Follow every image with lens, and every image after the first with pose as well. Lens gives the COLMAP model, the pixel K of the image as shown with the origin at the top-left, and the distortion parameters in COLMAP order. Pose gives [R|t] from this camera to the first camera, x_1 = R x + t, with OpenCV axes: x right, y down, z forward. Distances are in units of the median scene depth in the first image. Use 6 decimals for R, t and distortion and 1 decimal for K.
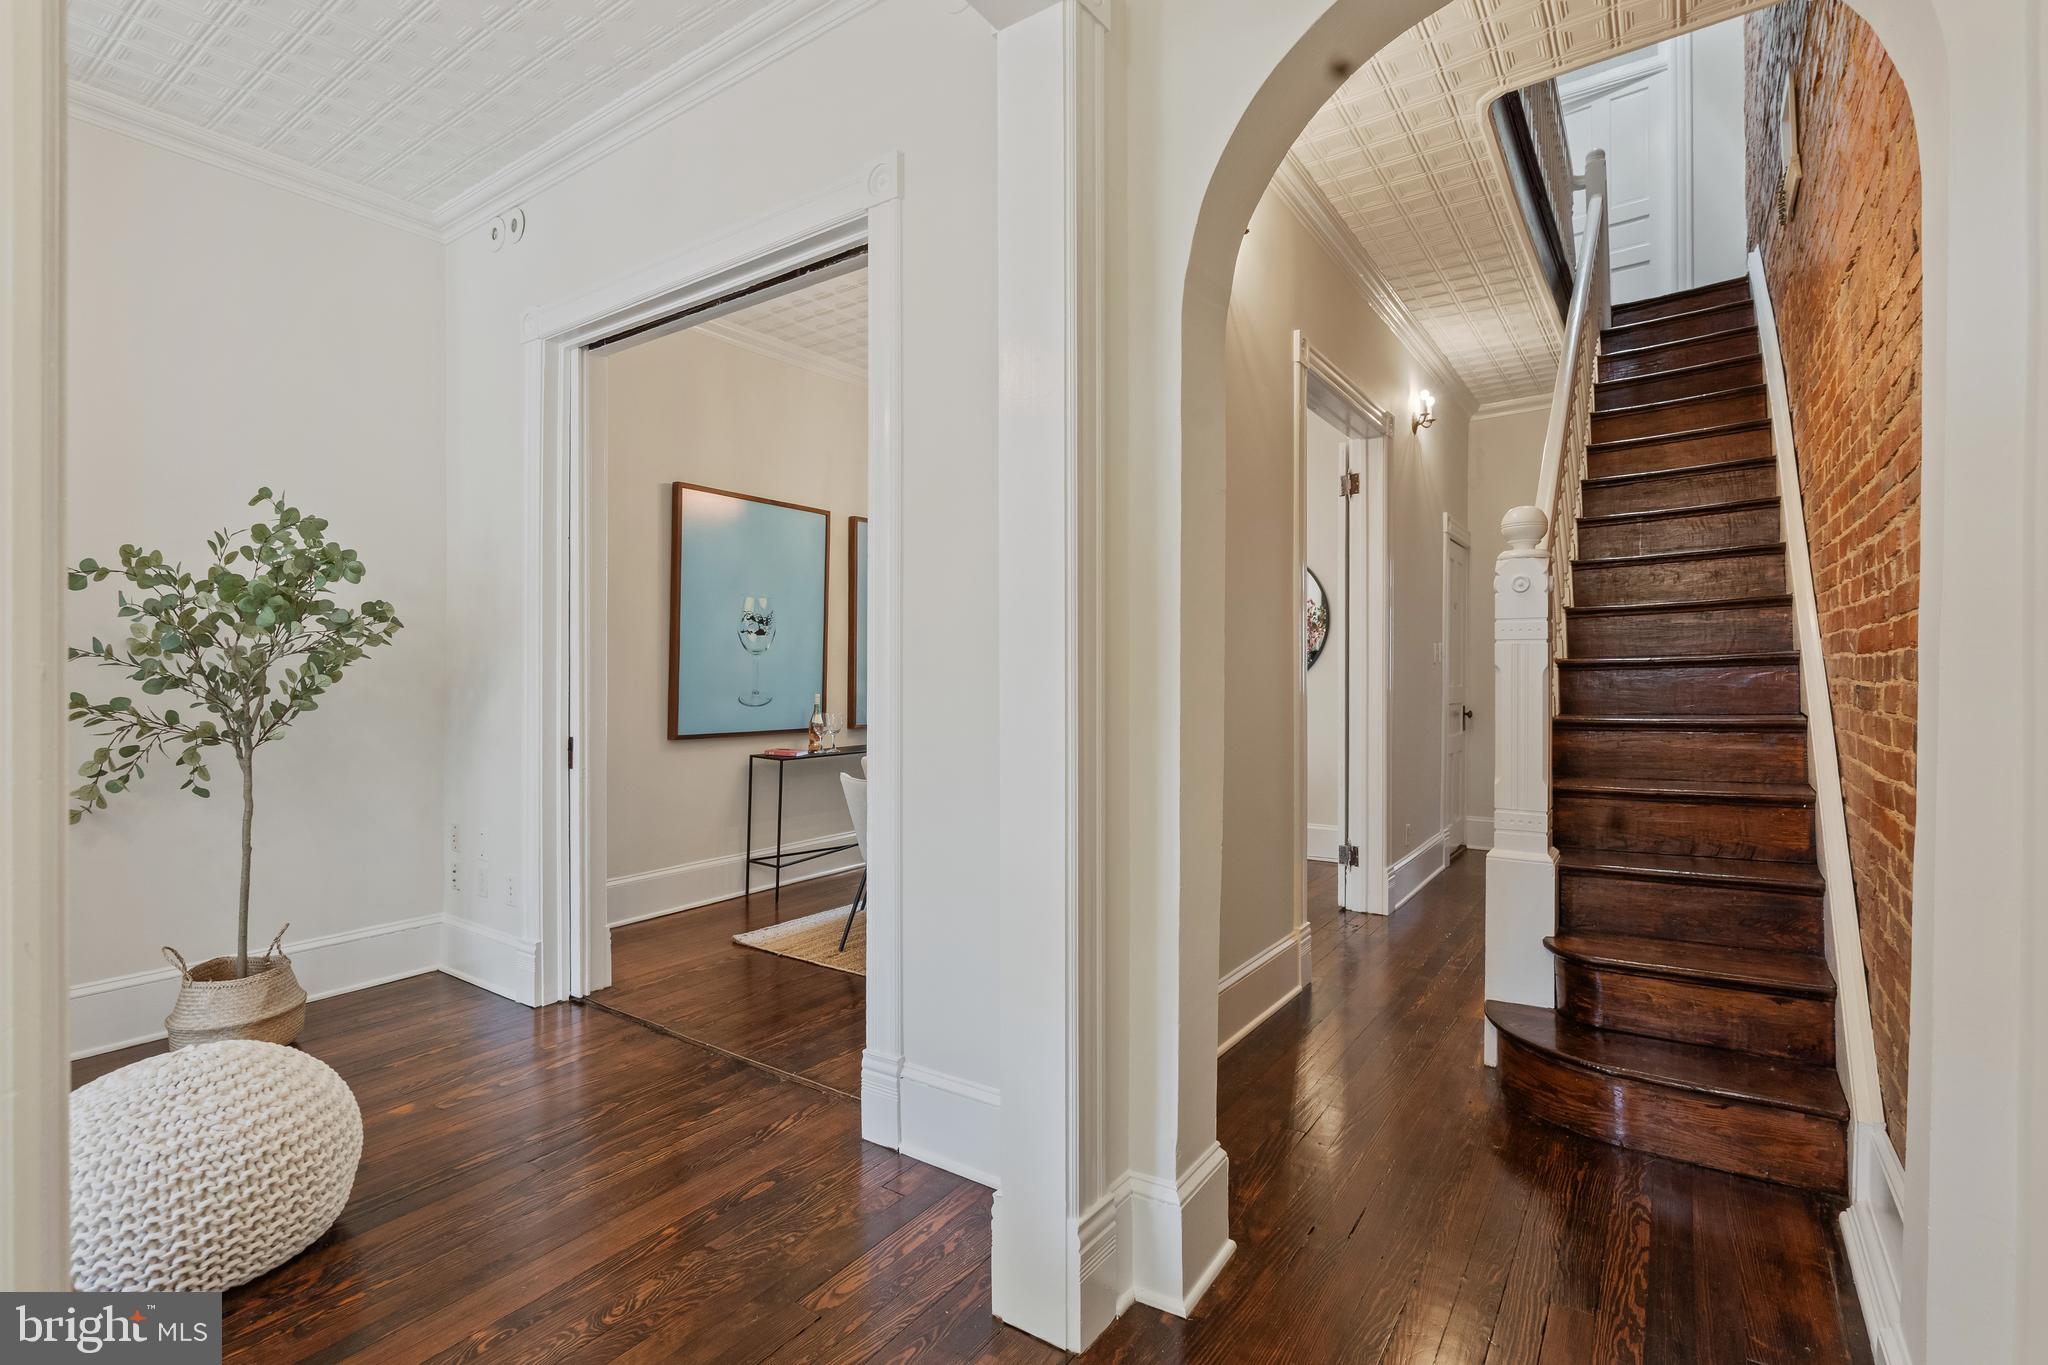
lens RADIAL K [[944.1, 0, 1021.6], [0, 944.1, 669.4], [0, 0, 1]] dist [-0.001584, 0.000099]
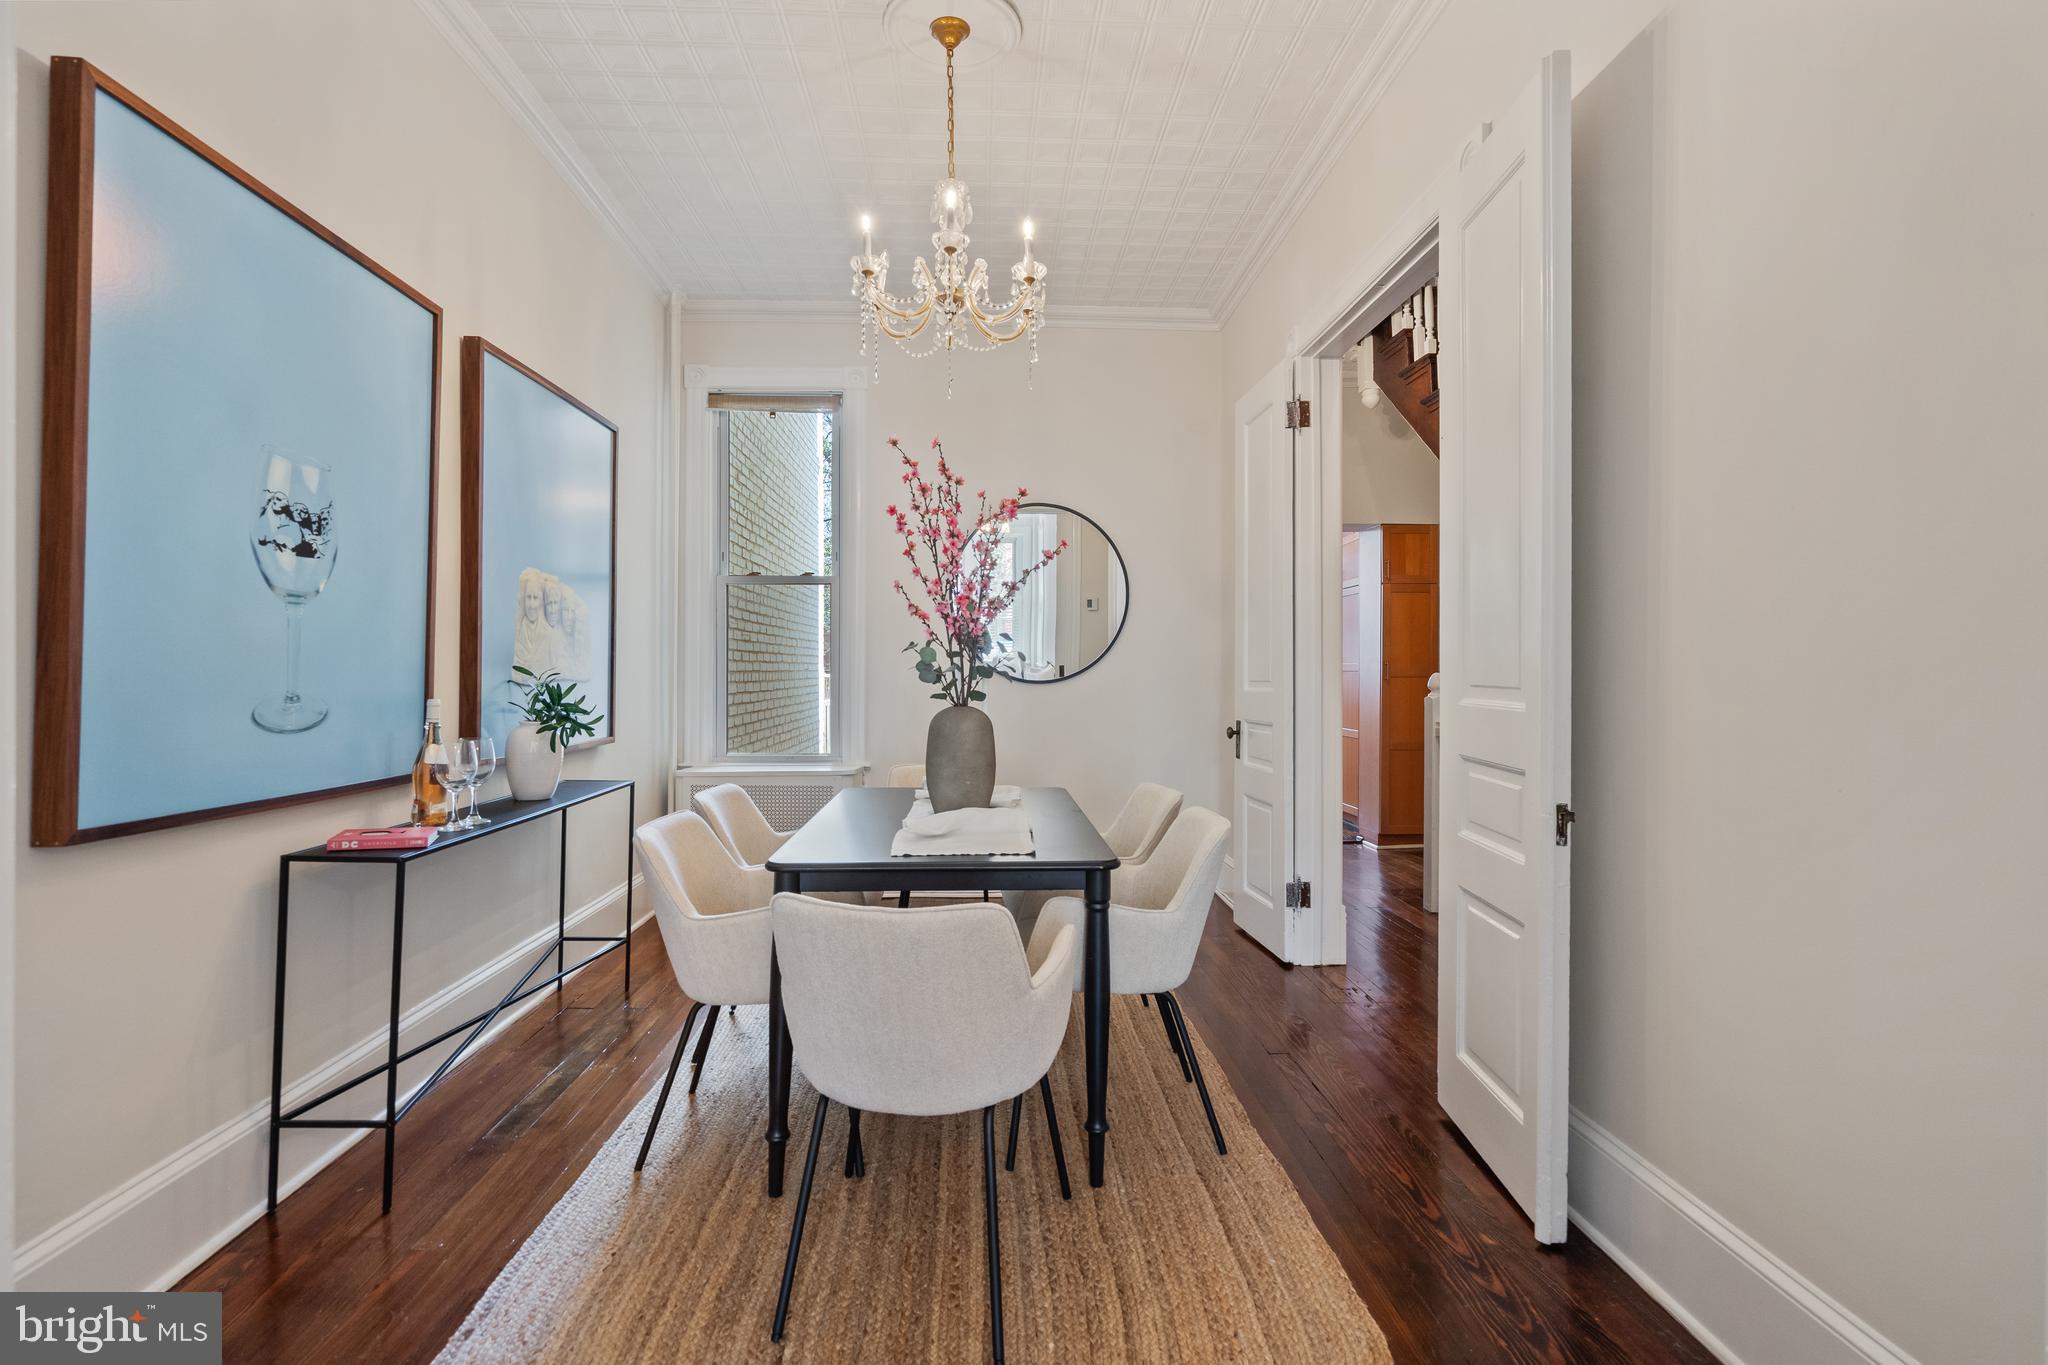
lens RADIAL K [[920.6, 0, 1007.9], [0, 920.6, 668.5], [0, 0, 1]] dist [-0.001945, -0.000248]
pose [[0.799397, 0.001208, 0.600802, -0.294468], [-0.001150, 0.999999, -0.000480, 0.012860], [-0.600802, -0.000307, 0.799398, 0.541664]]
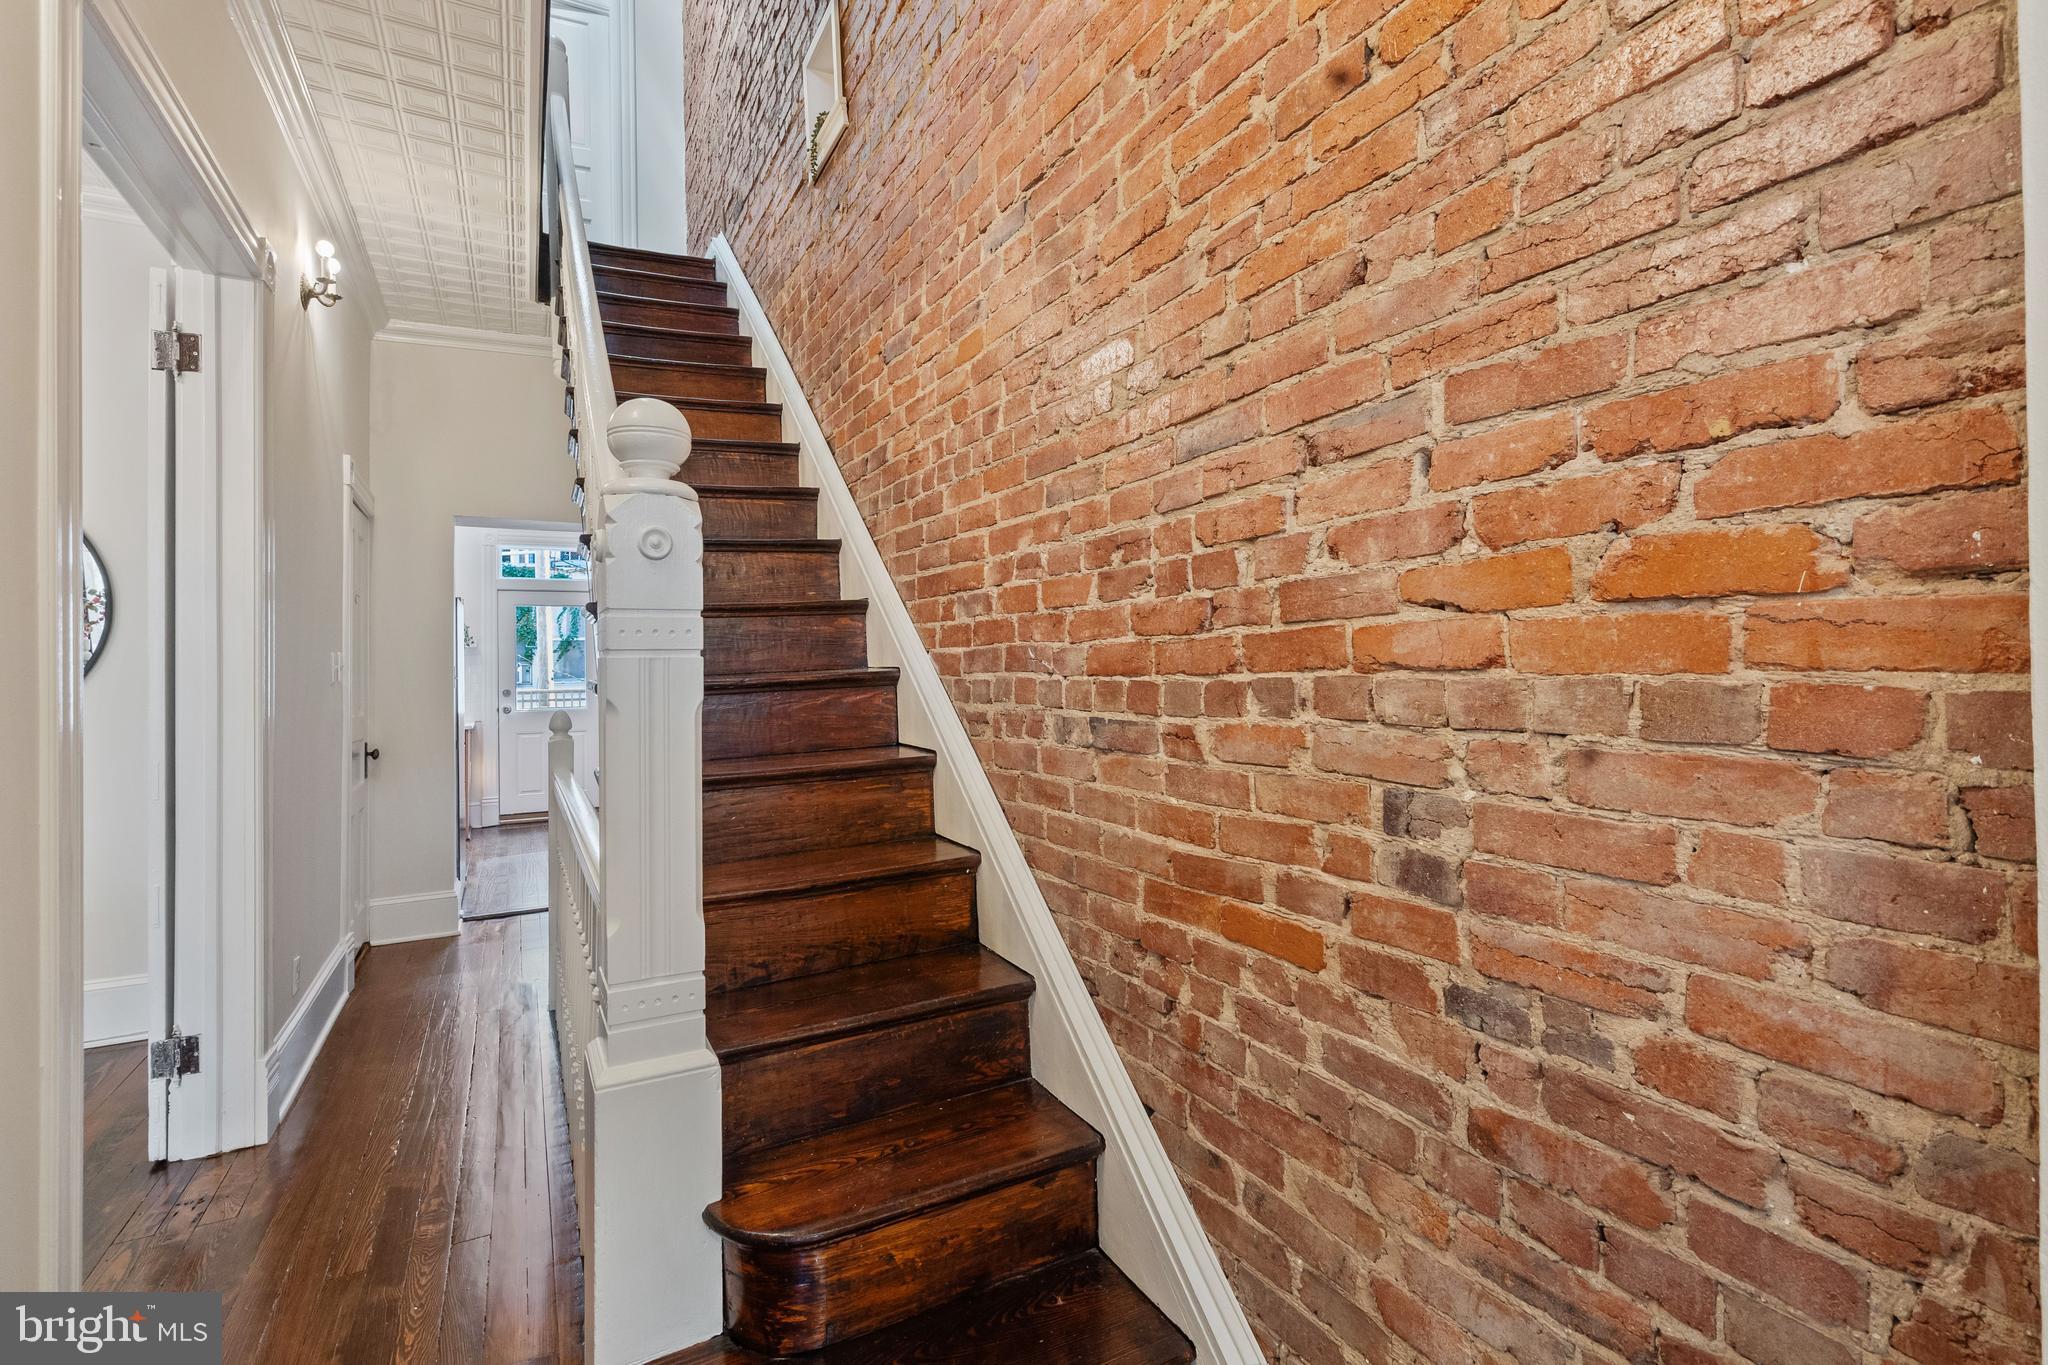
lens RADIAL K [[938.4, 0, 1022.7], [0, 938.4, 657.0], [0, 0, 1]] dist [0.000388, 0.000799]
pose [[0.448736, 0.006233, 0.893643, 0.090899], [0.013846, 0.999807, -0.013926, -0.010606], [-0.893557, 0.018623, 0.448563, 0.343448]]
